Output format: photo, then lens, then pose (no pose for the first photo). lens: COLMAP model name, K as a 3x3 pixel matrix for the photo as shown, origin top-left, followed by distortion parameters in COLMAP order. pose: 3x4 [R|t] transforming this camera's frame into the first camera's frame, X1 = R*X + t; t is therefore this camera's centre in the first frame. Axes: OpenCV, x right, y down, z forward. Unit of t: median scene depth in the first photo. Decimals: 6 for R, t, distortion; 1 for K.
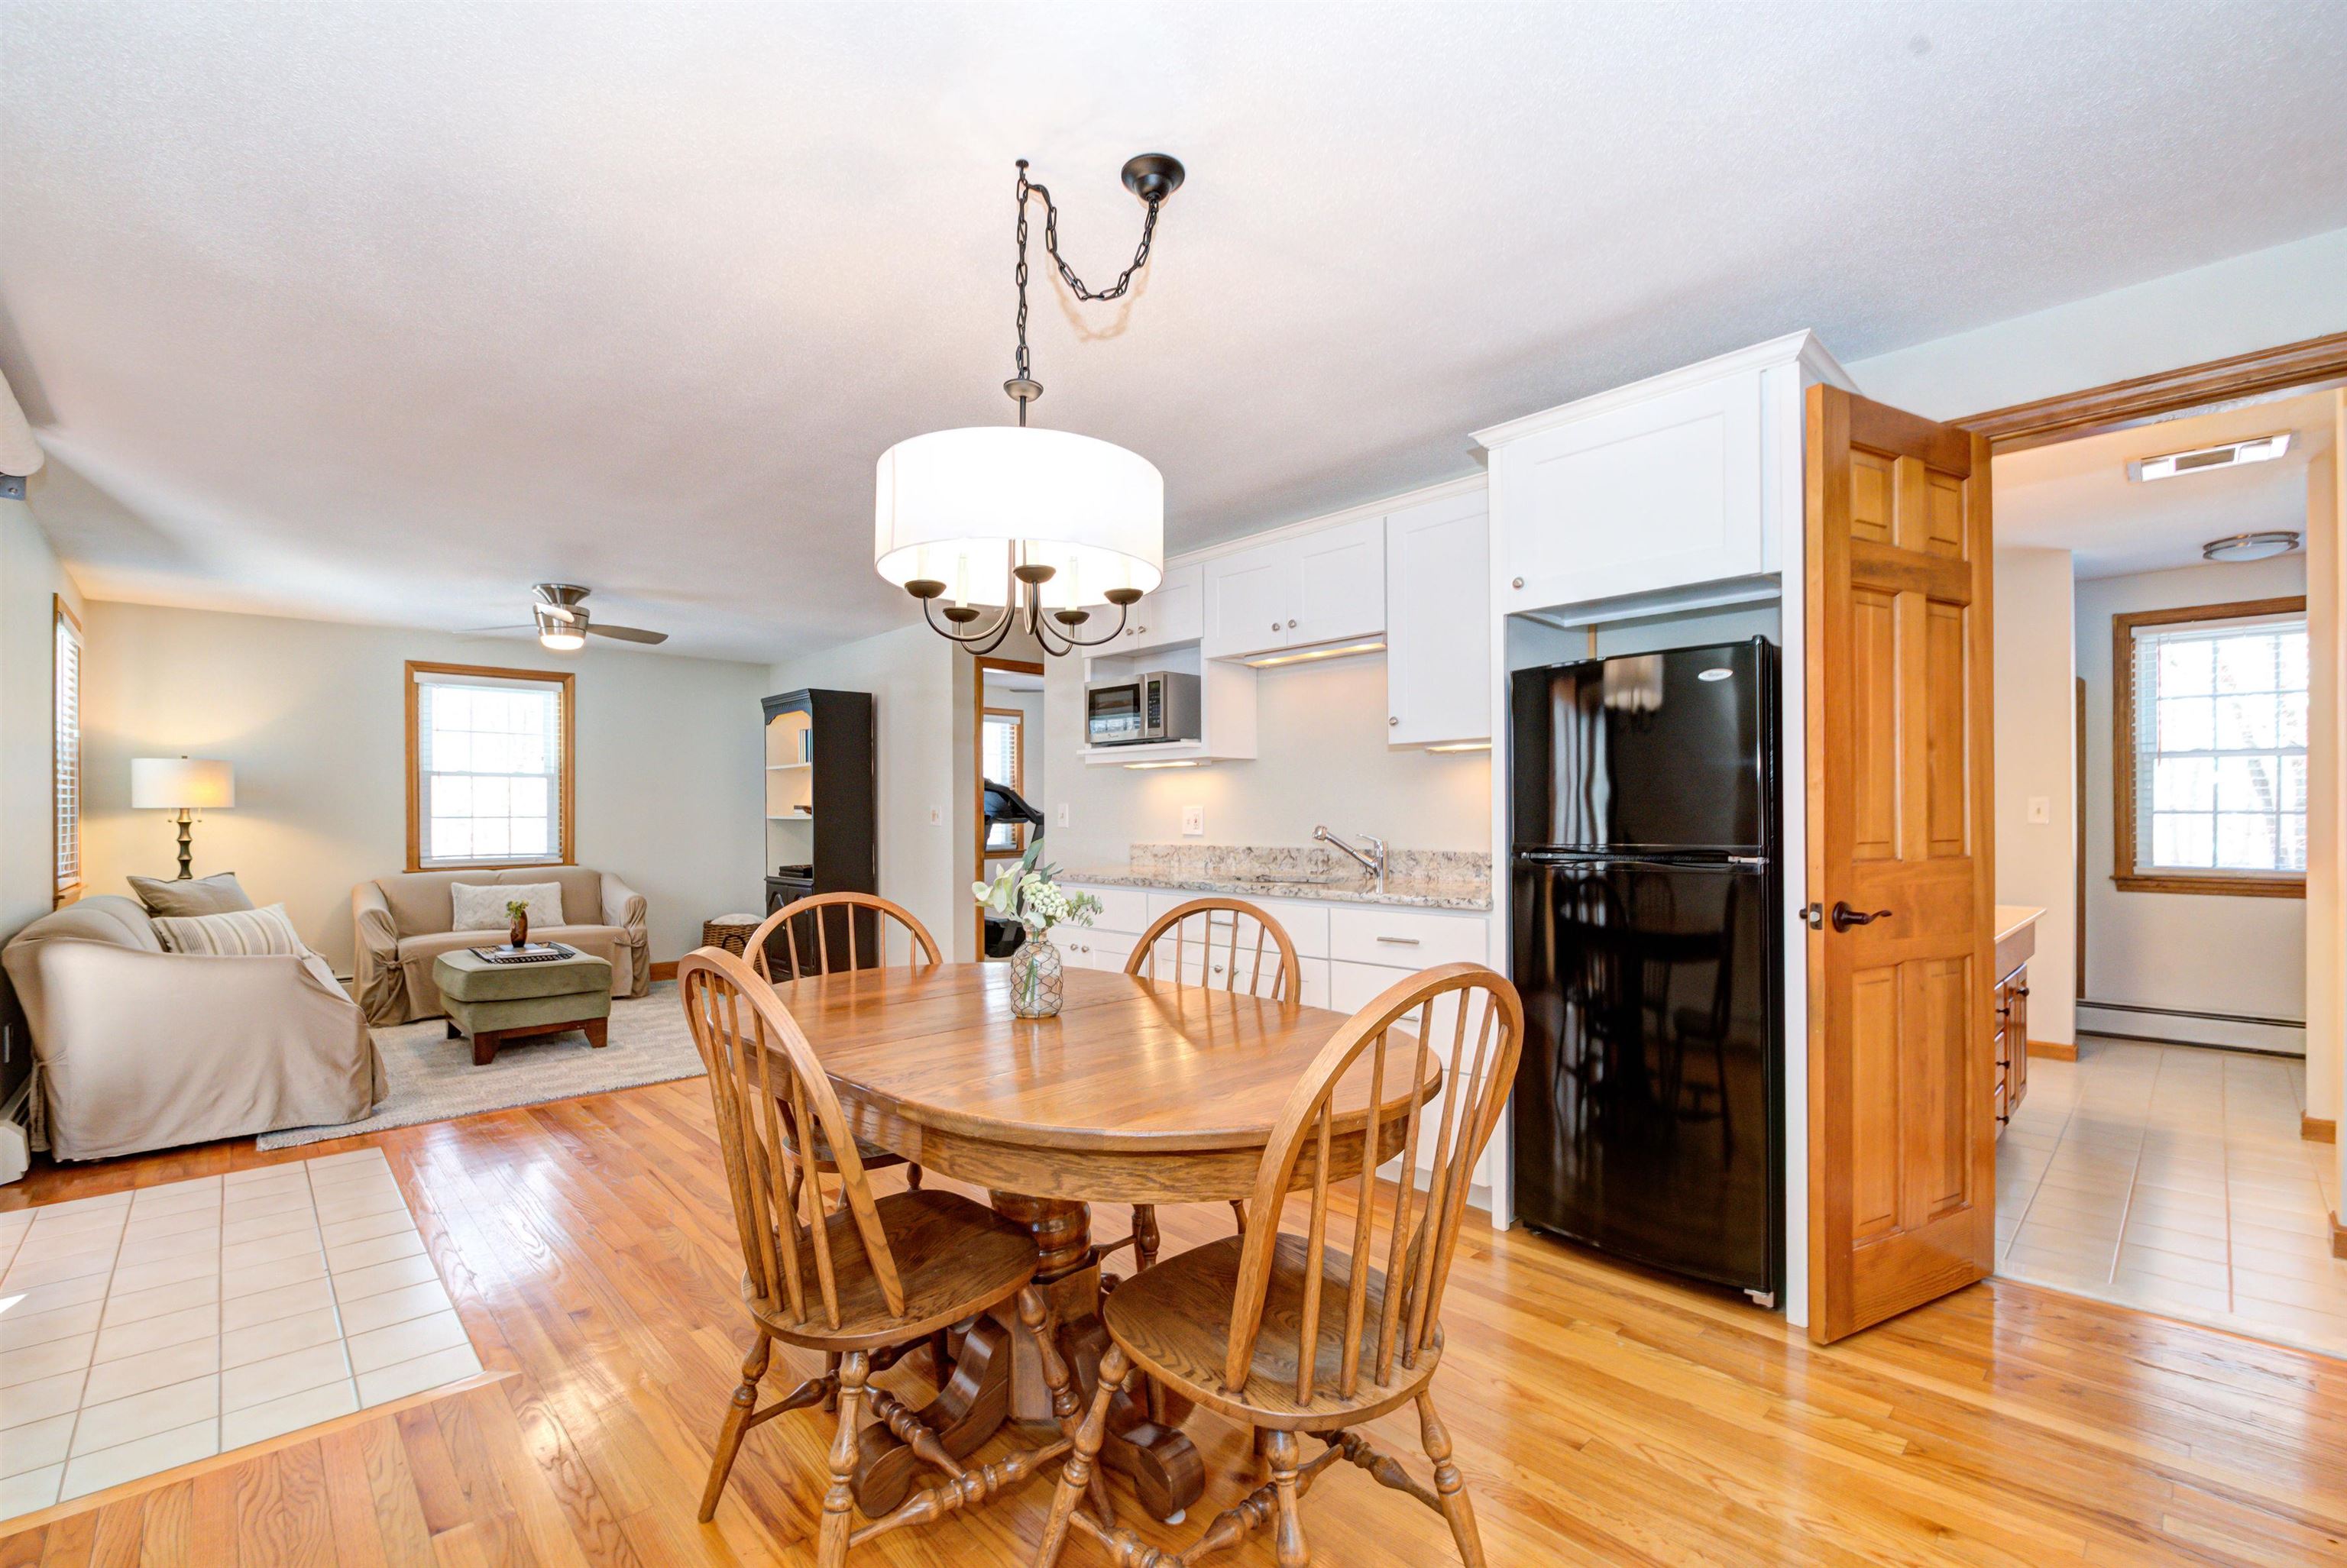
lens RADIAL K [[1004.2, 0, 1152.4], [0, 1004.2, 820.9], [0, 0, 1]] dist [0.002687, -0.008733]
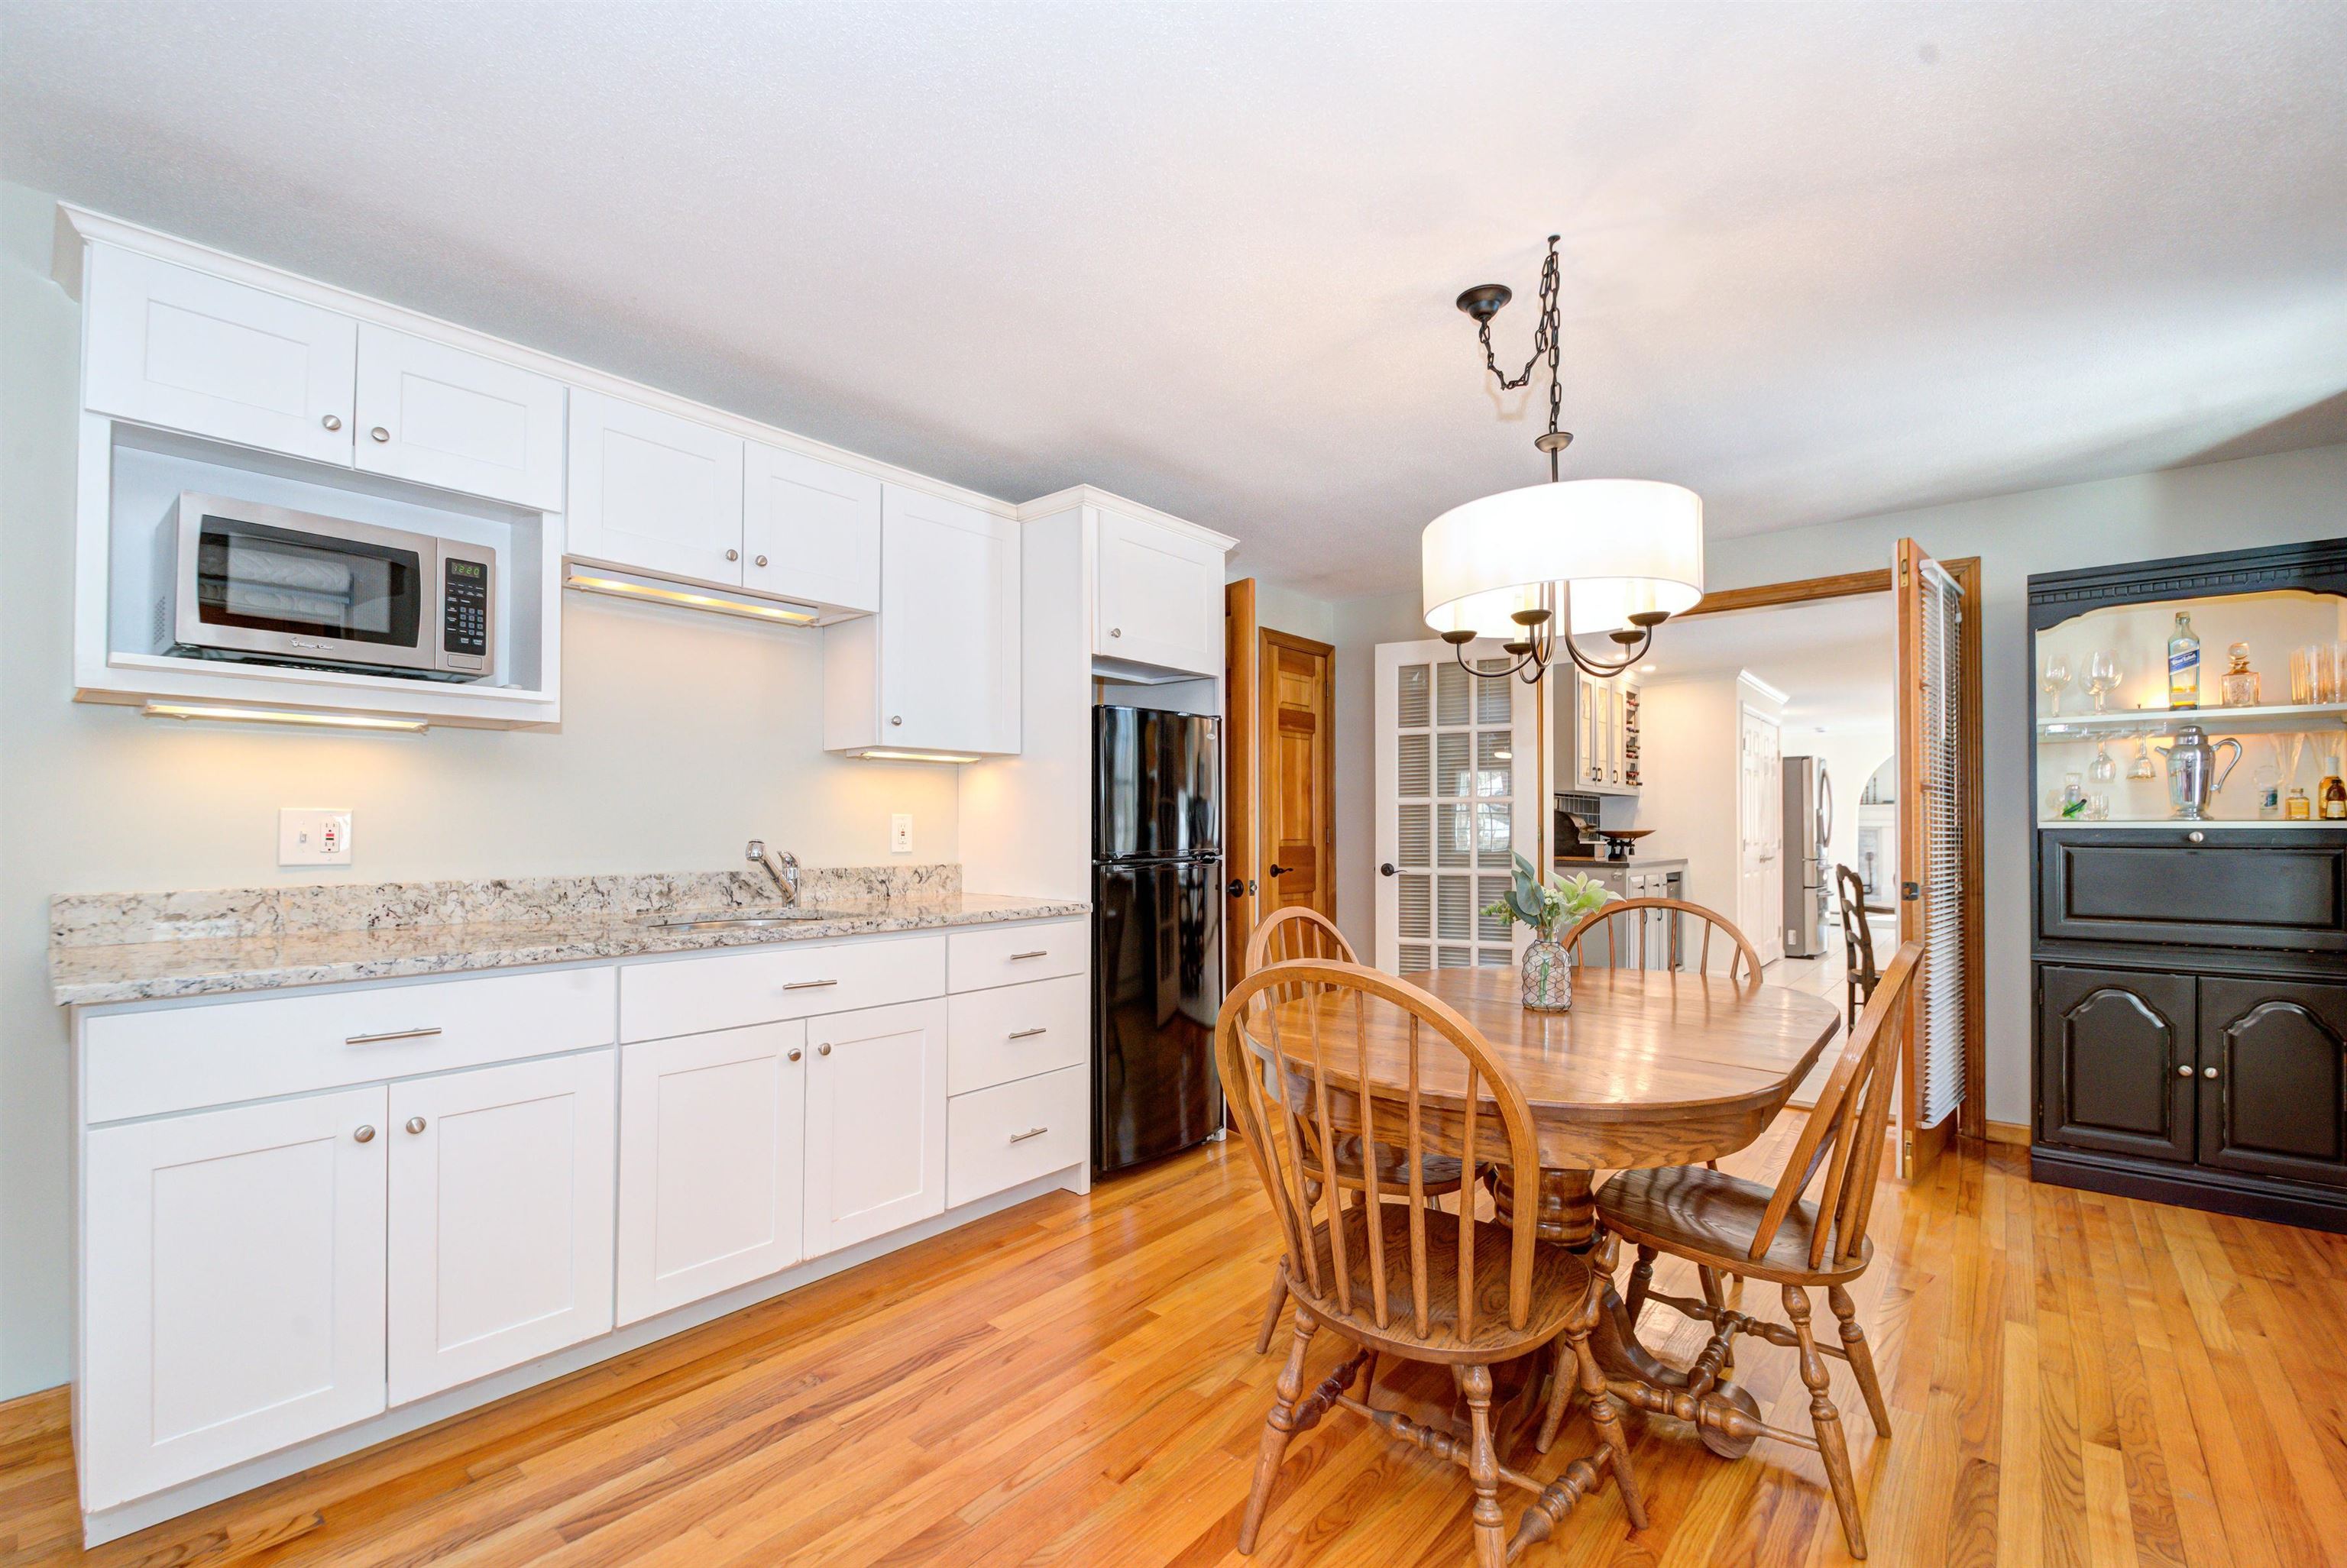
lens RADIAL K [[1004.2, 0, 1152.4], [0, 1004.2, 820.9], [0, 0, 1]] dist [0.002687, -0.008733]
pose [[-0.103481, 0.007694, 0.994602, -0.632639], [0.003783, 0.999966, -0.007342, -0.003765], [-0.994624, 0.003002, -0.103506, 0.842520]]
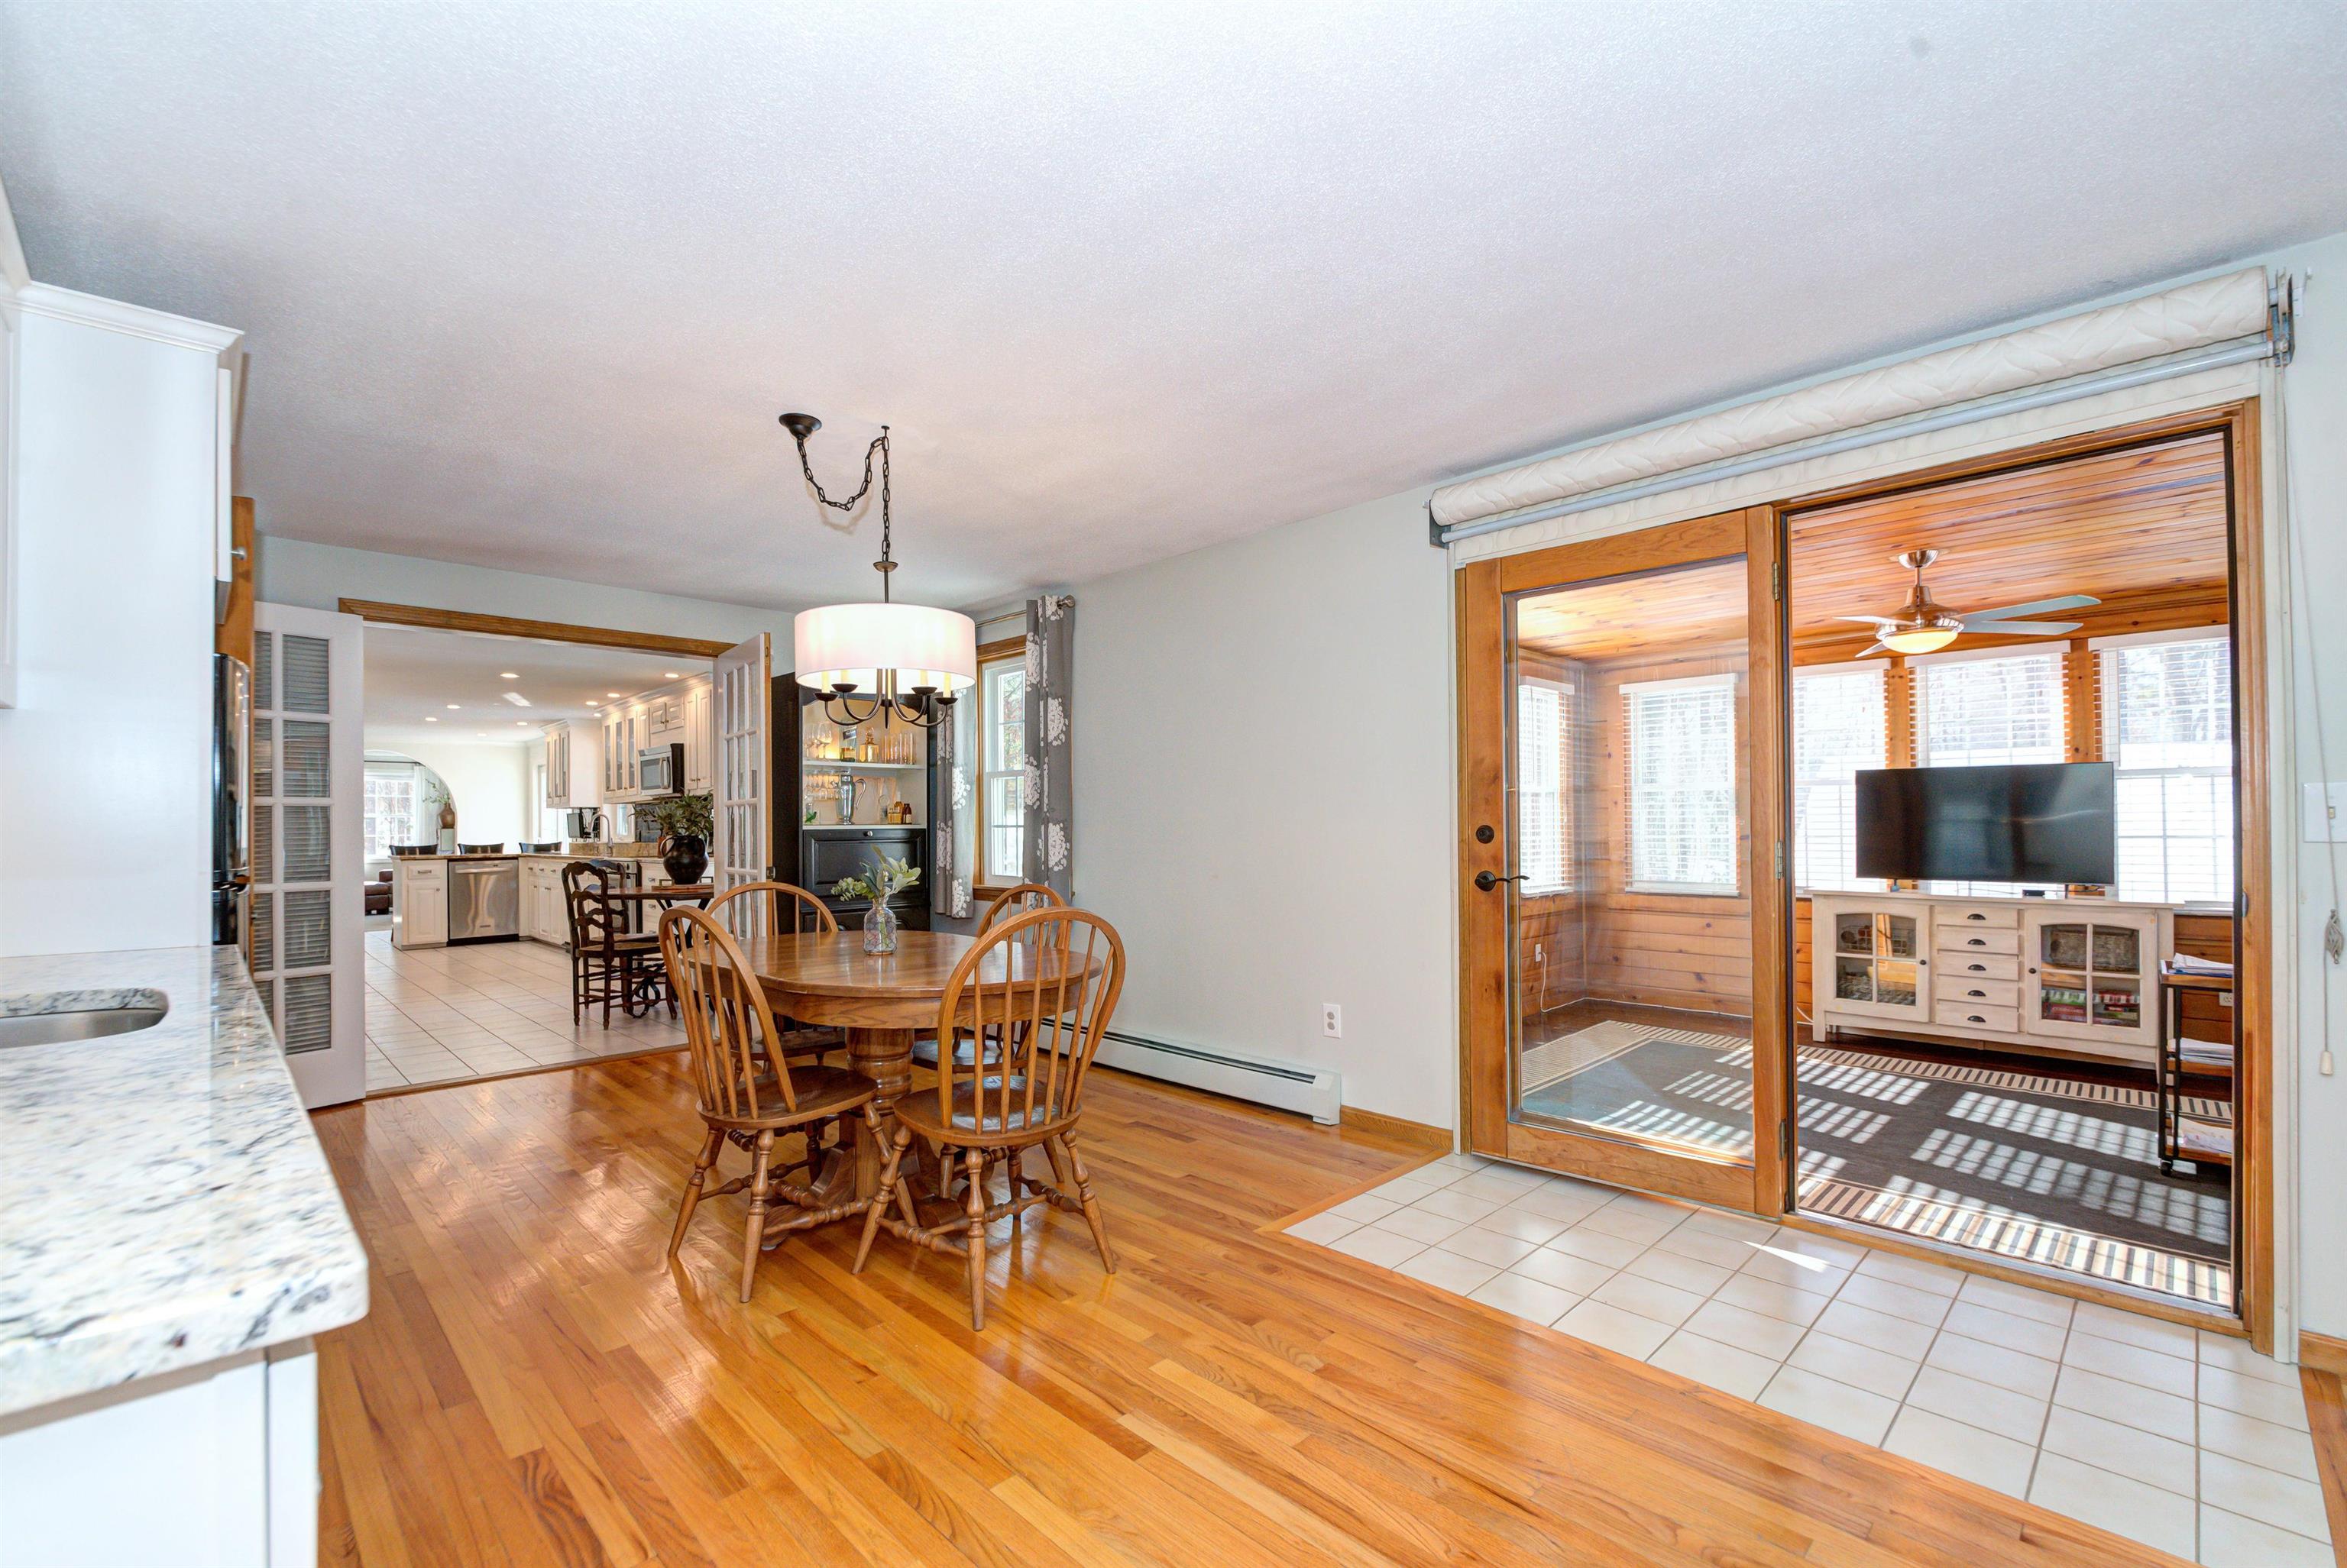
lens RADIAL K [[1004.2, 0, 1152.4], [0, 1004.2, 820.9], [0, 0, 1]] dist [0.002687, -0.008733]
pose [[-0.999831, 0.011918, -0.014022, -0.285573], [0.011936, 0.999928, -0.001207, -0.005949], [0.014006, -0.001374, -0.999901, 1.418565]]
